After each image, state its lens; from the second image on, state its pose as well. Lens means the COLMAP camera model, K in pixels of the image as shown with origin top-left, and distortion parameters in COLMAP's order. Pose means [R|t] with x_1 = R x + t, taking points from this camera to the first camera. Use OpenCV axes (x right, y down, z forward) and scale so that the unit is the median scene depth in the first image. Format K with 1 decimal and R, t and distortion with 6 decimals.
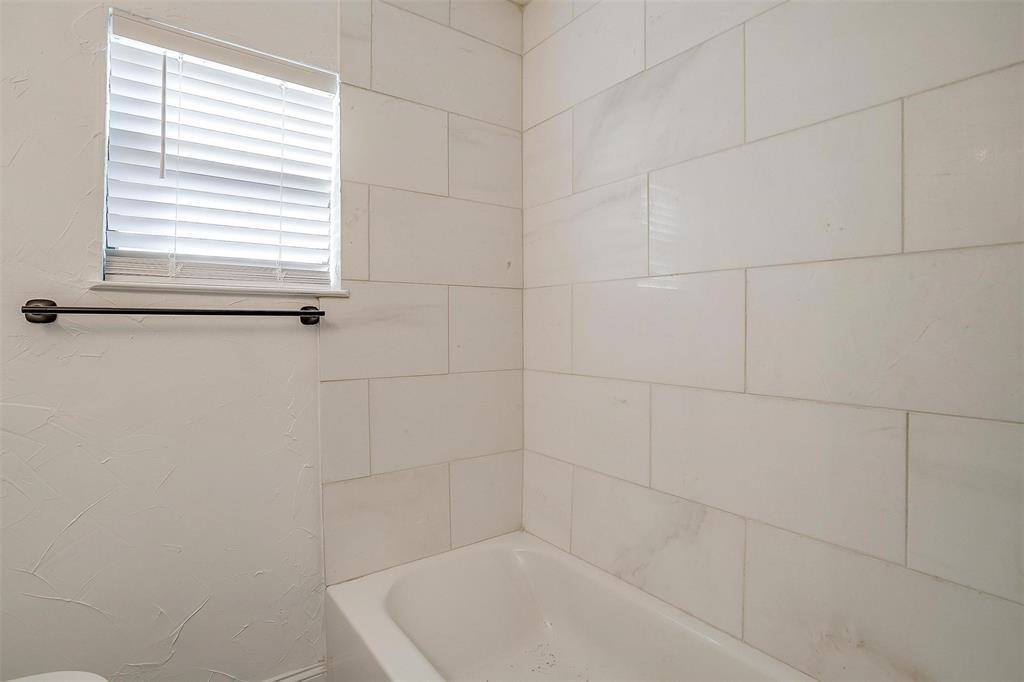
lens RADIAL K [[492.6, 0, 486.4], [0, 492.6, 325.2], [0, 0, 1]] dist [-0.049210, 0.023211]
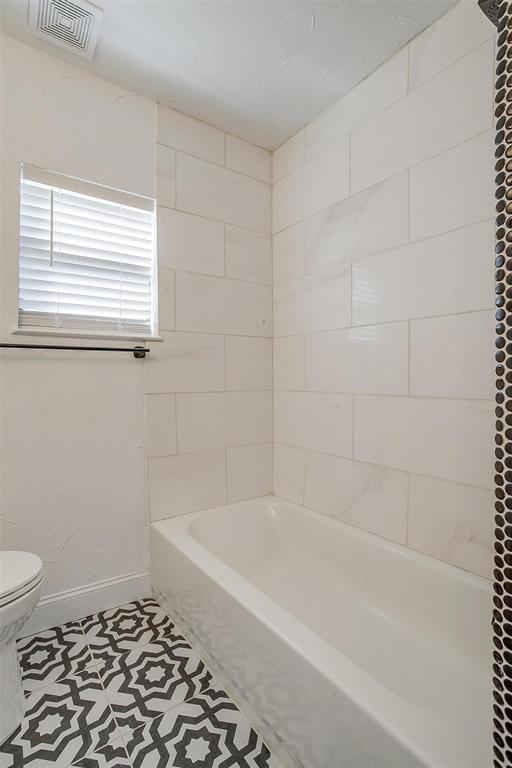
lens RADIAL K [[369.5, 0, 243.0], [0, 369.5, 383.1], [0, 0, 1]] dist [-0.049210, 0.023211]
pose [[0.999979, -0.003328, -0.005509, -0.016469], [0.003434, 0.999808, 0.019293, 0.058637], [0.005444, -0.019312, 0.999799, -0.199961]]
